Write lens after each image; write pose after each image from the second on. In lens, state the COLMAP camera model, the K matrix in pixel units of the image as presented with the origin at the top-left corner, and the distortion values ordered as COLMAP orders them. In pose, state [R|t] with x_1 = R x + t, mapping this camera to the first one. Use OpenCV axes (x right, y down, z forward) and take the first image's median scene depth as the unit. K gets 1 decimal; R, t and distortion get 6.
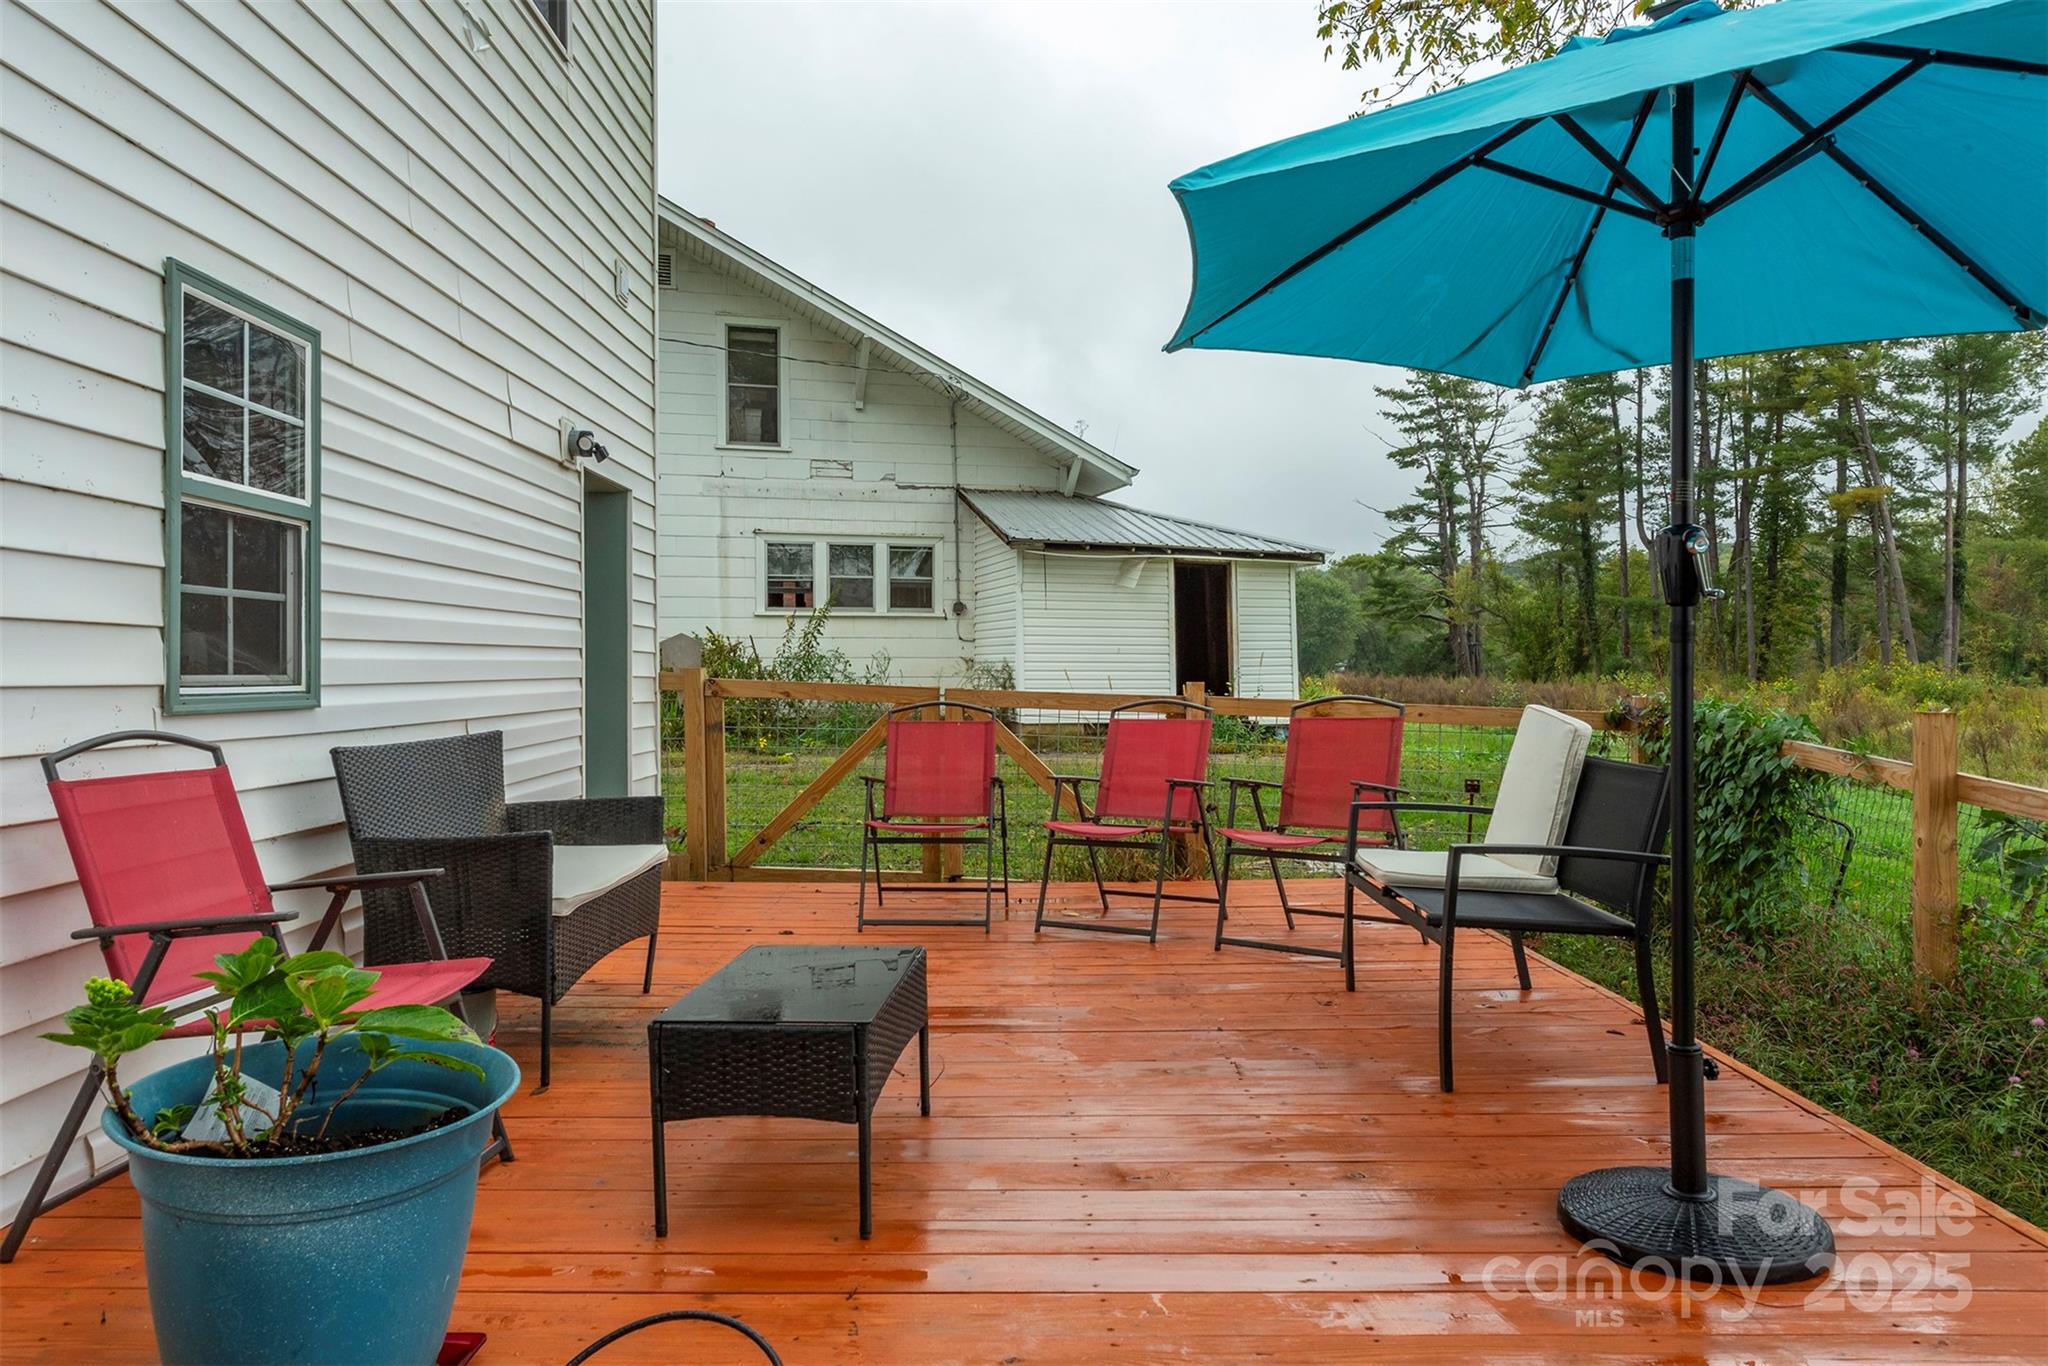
lens RADIAL K [[1350.7, 0, 1025.7], [0, 1350.7, 667.4], [0, 0, 1]] dist [0.035268, -0.028825]
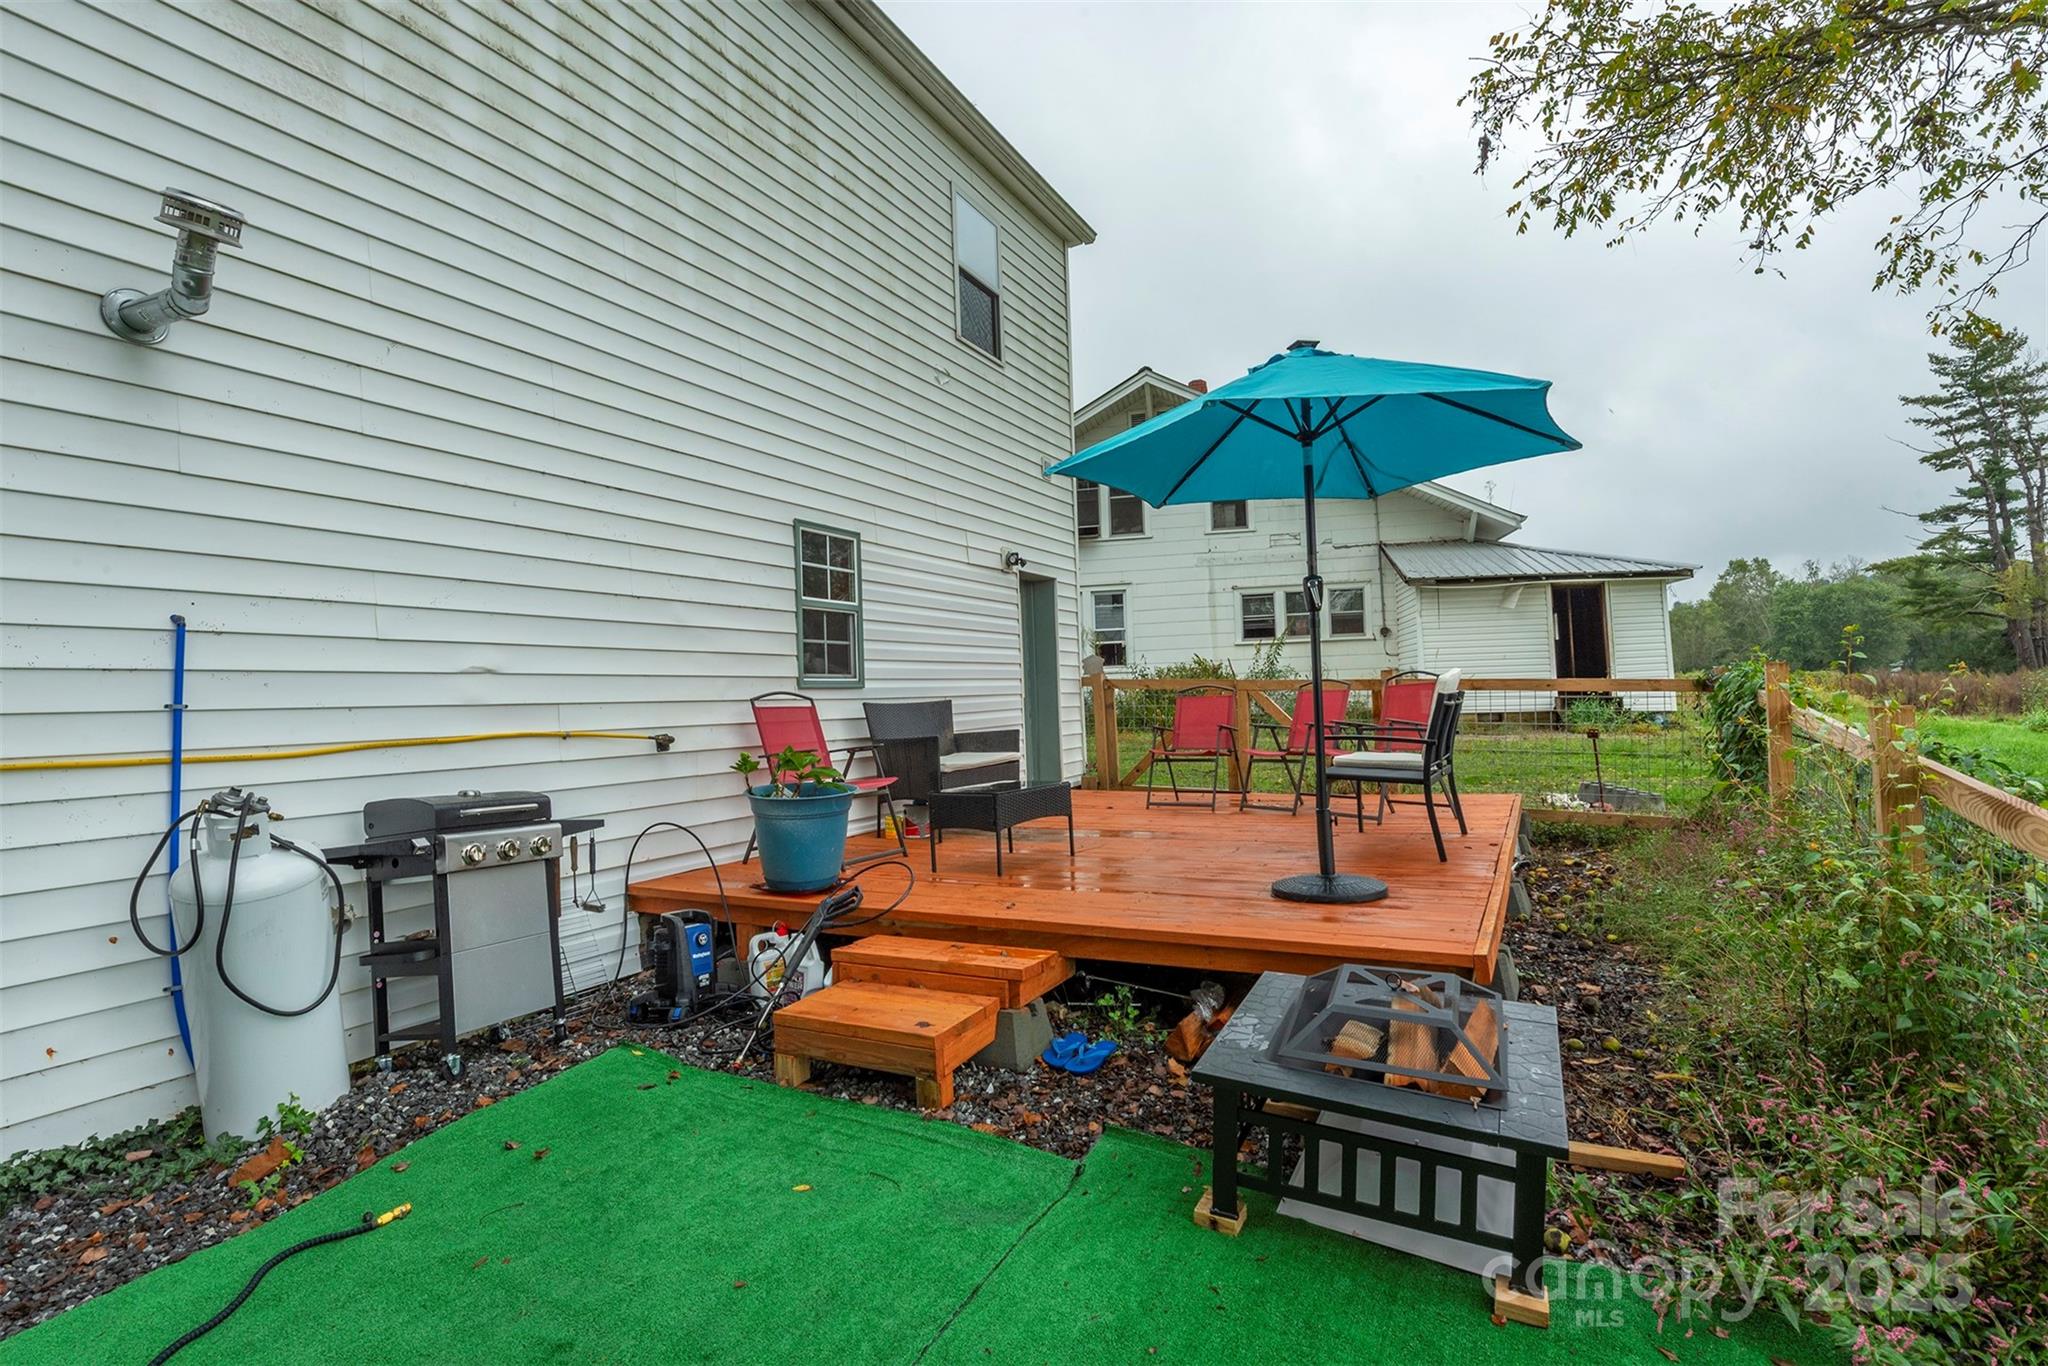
lens RADIAL K [[1034.4, 0, 1028.1], [0, 1034.4, 687.4], [0, 0, 1]] dist [0.005684, 0.000065]
pose [[0.884998, -0.033084, -0.464418, 0.121393], [0.032356, 0.999431, -0.009539, 0.011394], [0.464469, -0.006585, 0.885565, -0.101241]]
